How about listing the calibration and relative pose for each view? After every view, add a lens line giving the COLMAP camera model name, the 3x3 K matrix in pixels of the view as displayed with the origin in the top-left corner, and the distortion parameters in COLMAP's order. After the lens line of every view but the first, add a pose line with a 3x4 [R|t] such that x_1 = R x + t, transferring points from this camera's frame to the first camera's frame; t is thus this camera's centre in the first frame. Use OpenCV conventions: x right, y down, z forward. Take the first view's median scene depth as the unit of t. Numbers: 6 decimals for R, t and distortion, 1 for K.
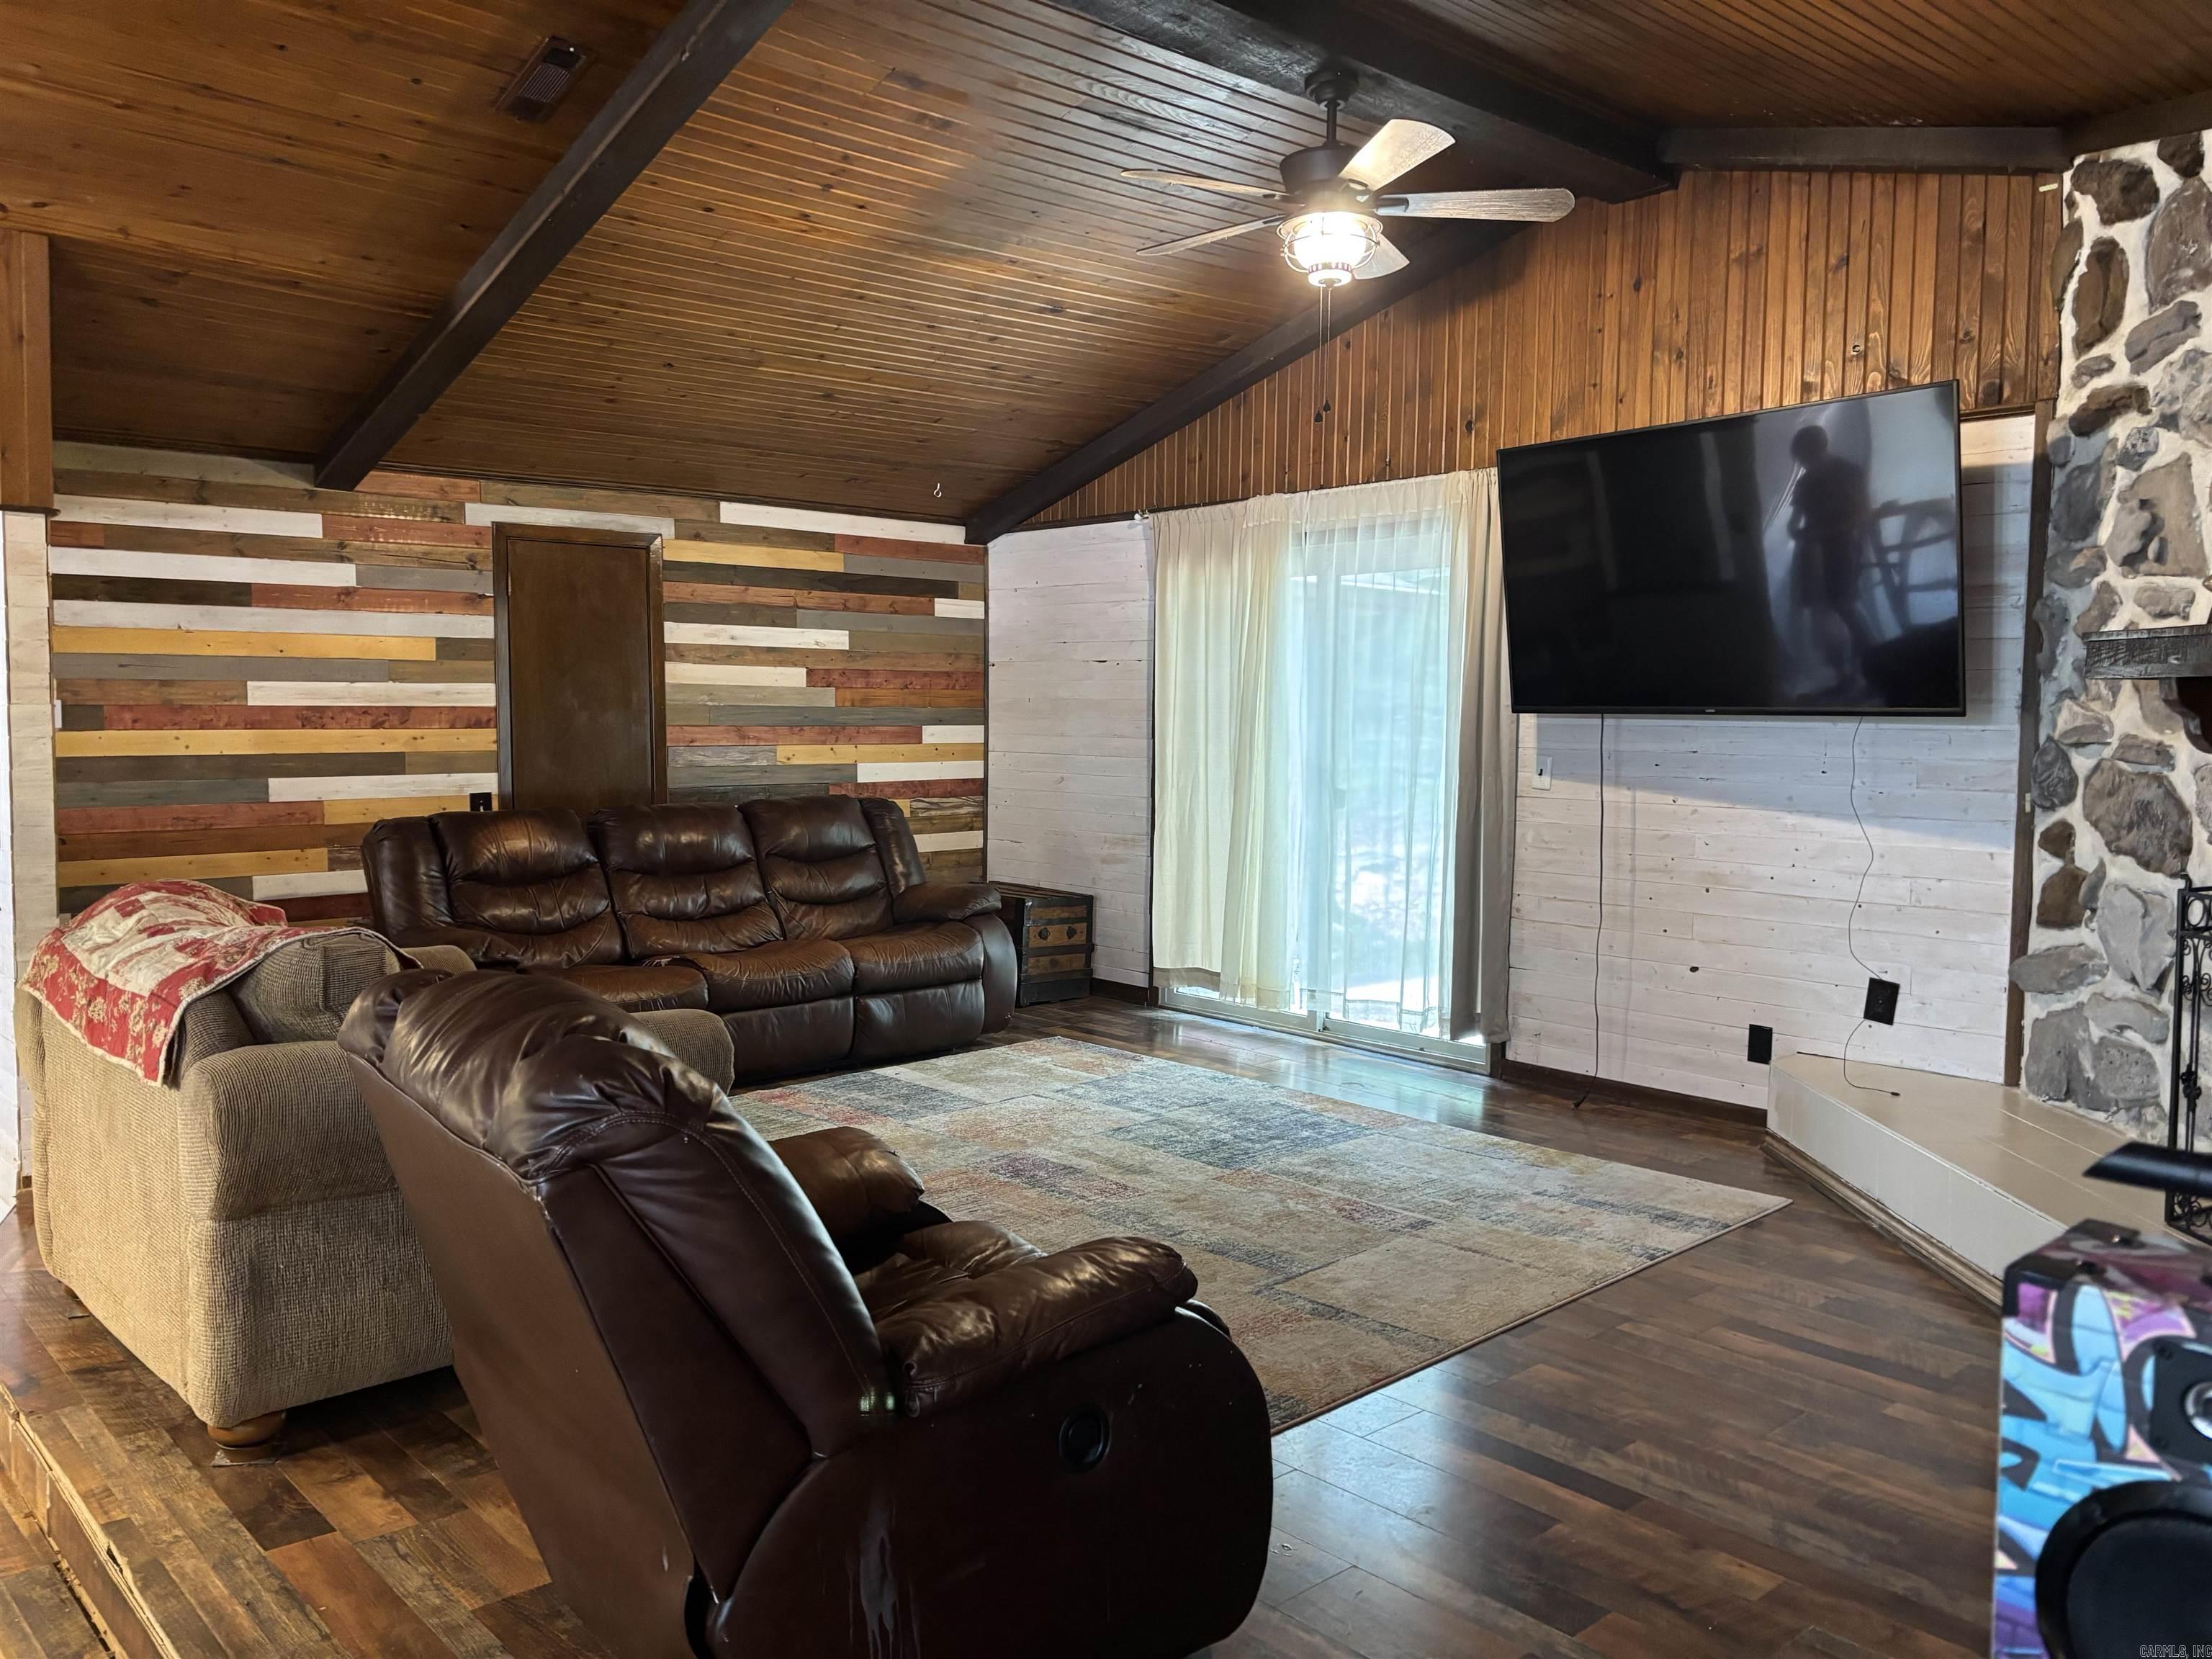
lens RADIAL K [[1666.8, 0, 1100.2], [0, 1666.8, 810.1], [0, 0, 1]] dist [0.057130, -0.070412]
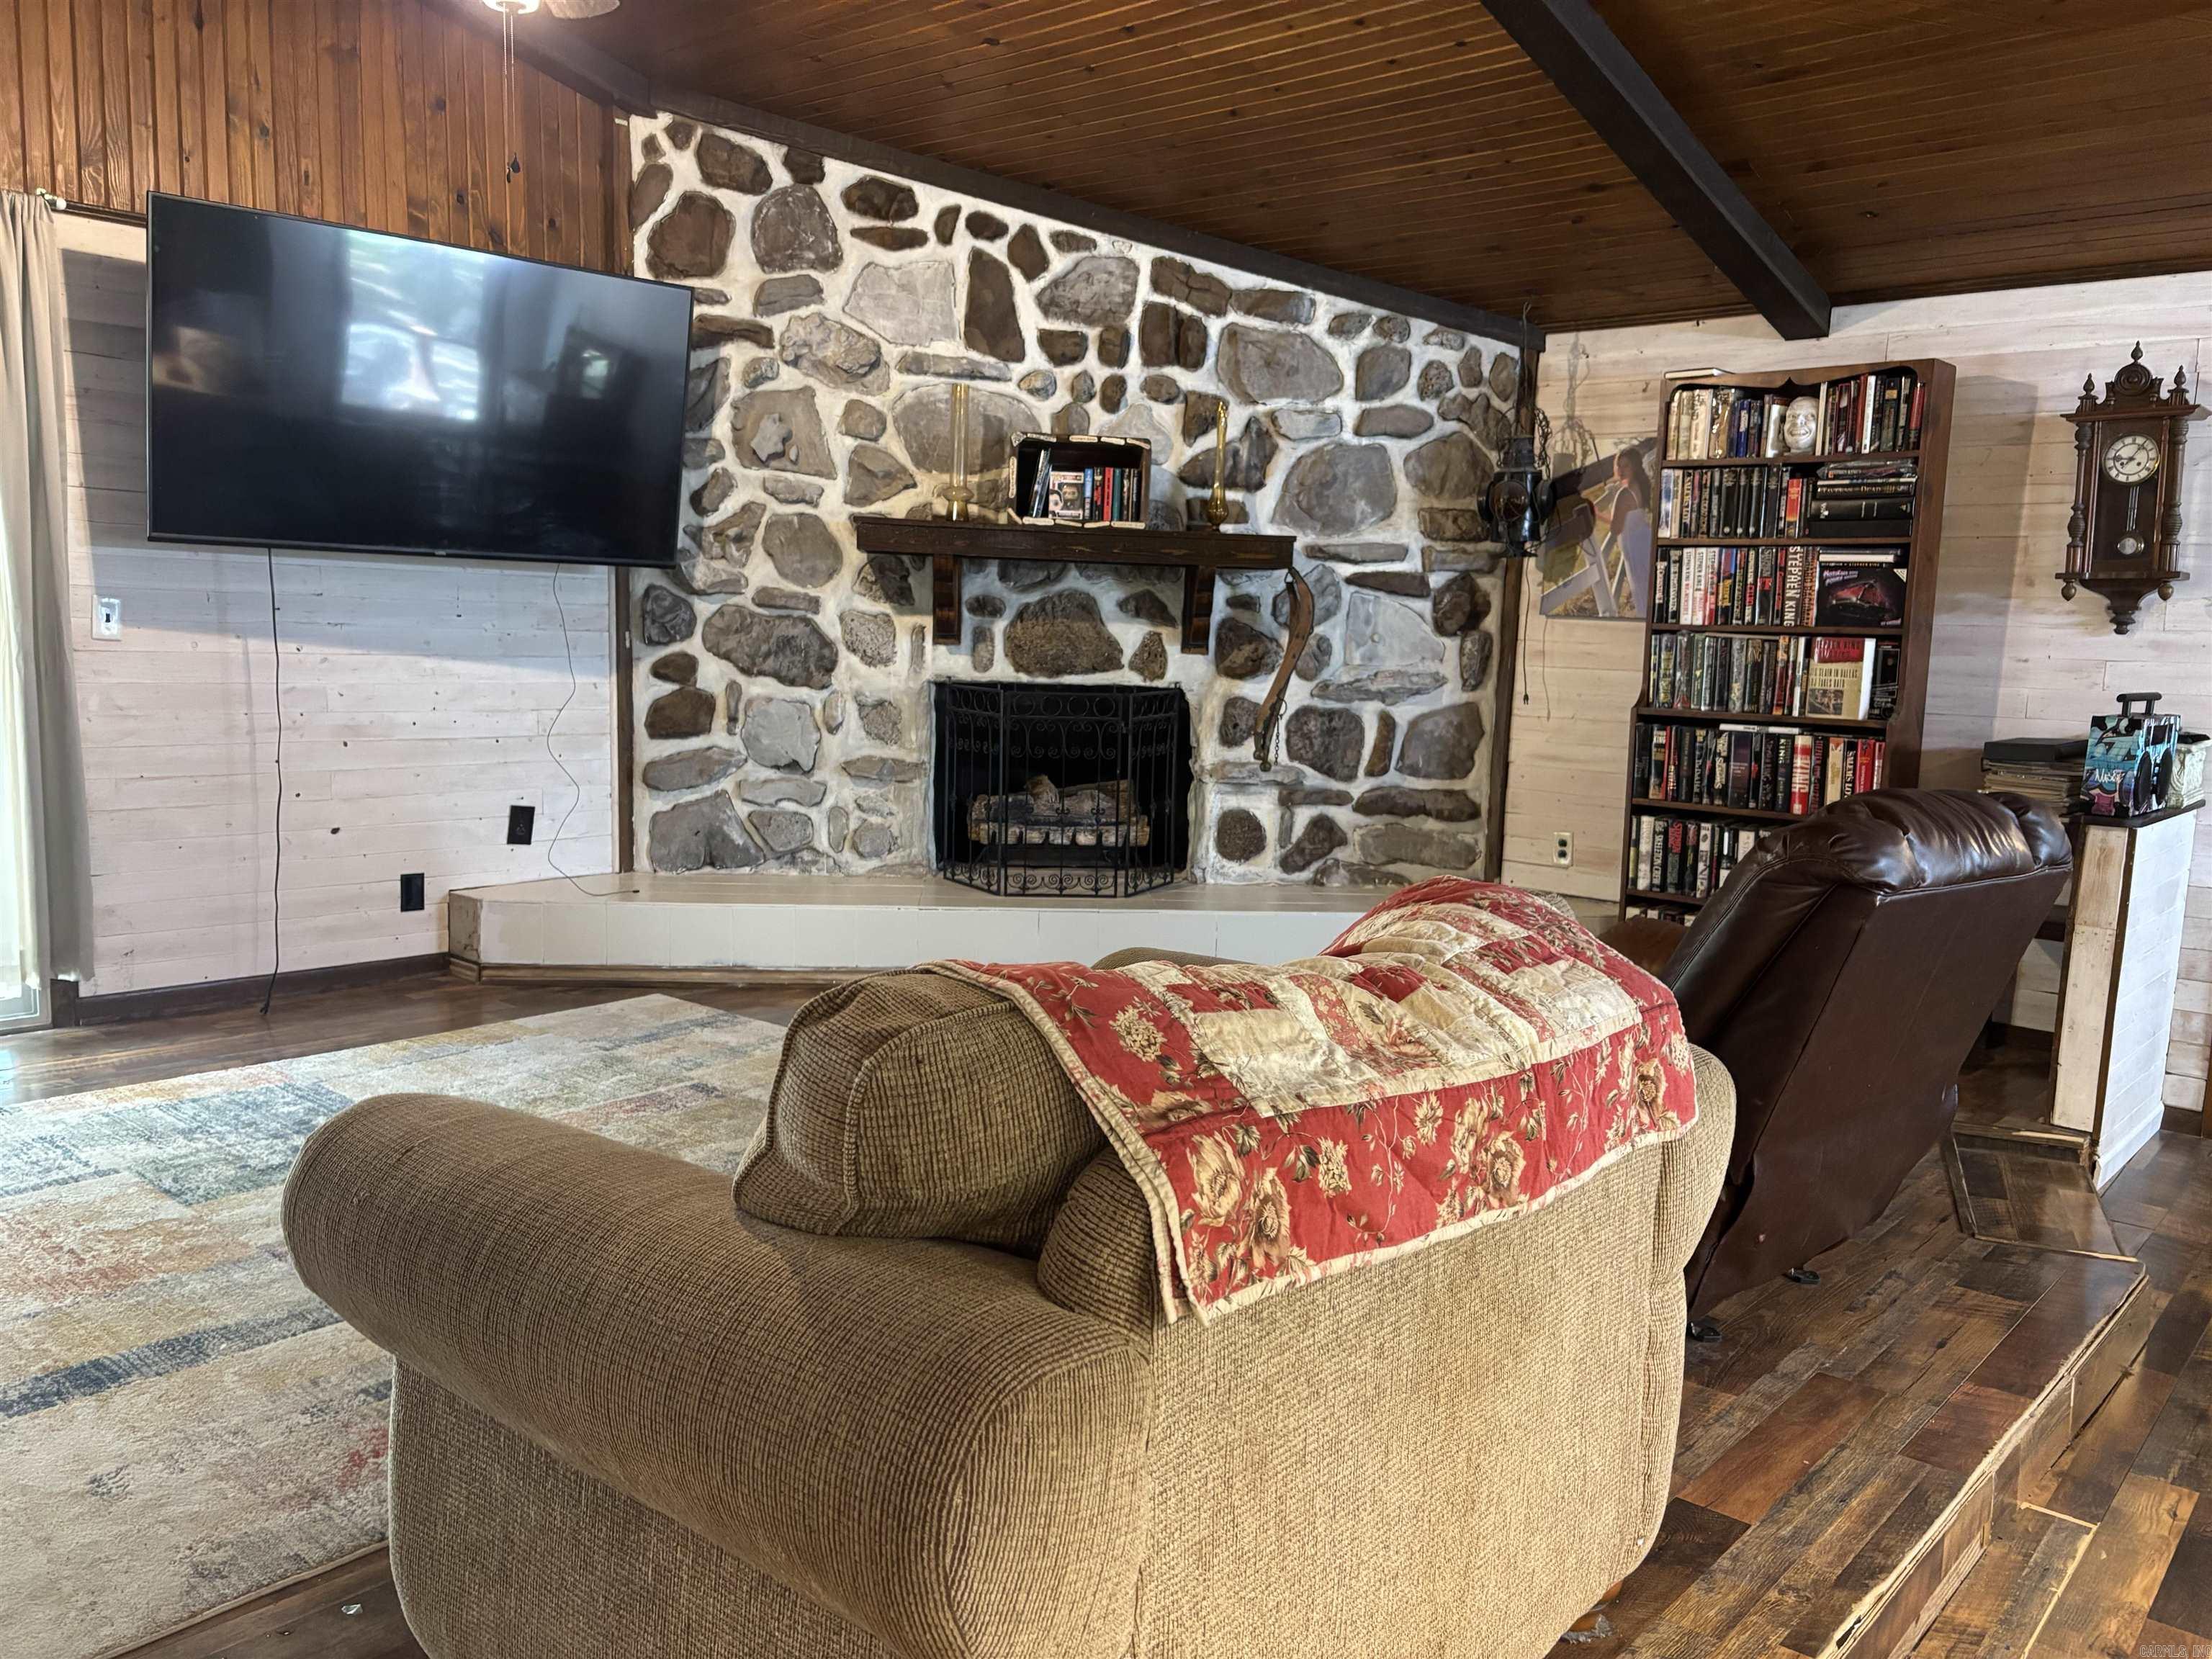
lens RADIAL K [[1675.0, 0, 1108.5], [0, 1675.0, 827.5], [0, 0, 1]] dist [0.052930, -0.060285]
pose [[-0.100054, -0.135958, 0.985649, -0.675988], [0.022315, 0.990064, 0.138832, -0.030095], [-0.994732, 0.035886, -0.096026, 0.737387]]
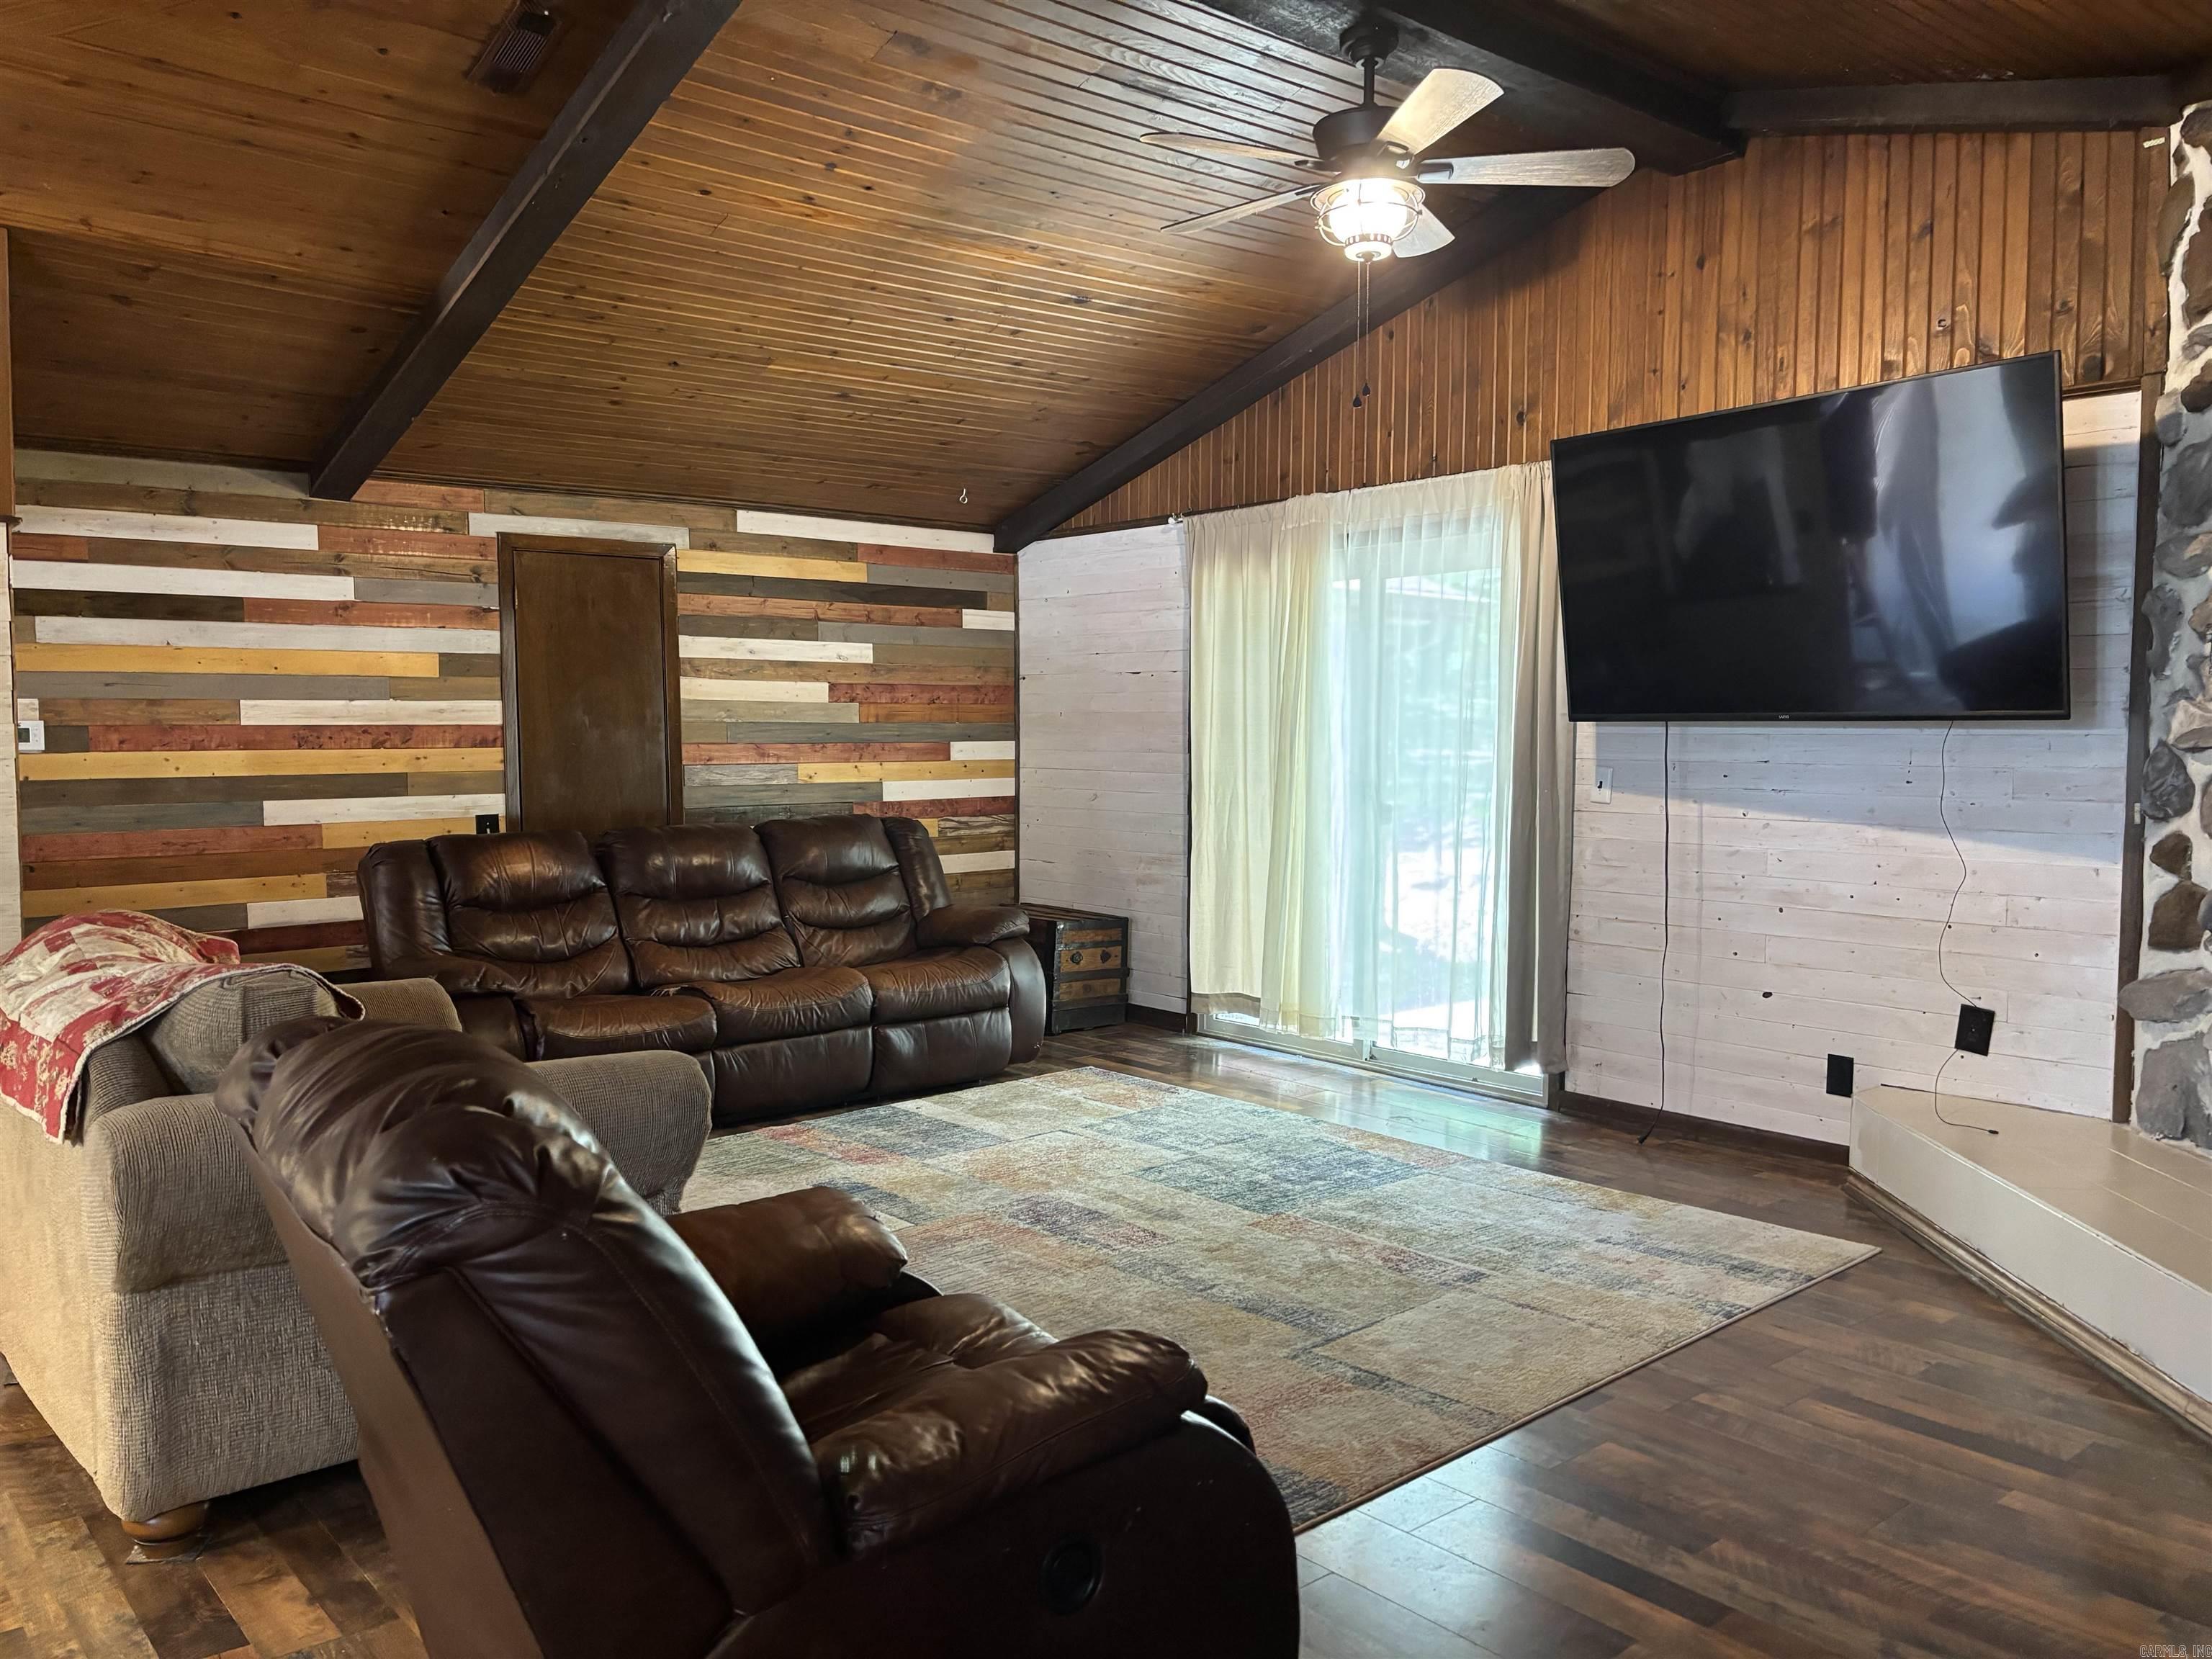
lens RADIAL K [[1675.0, 0, 1108.5], [0, 1675.0, 827.5], [0, 0, 1]] dist [0.052930, -0.060285]
pose [[0.999683, -0.006766, -0.024246, 0.012791], [0.006752, 0.999977, -0.000643, 0.000071], [0.024249, 0.000479, 0.999706, 0.061045]]
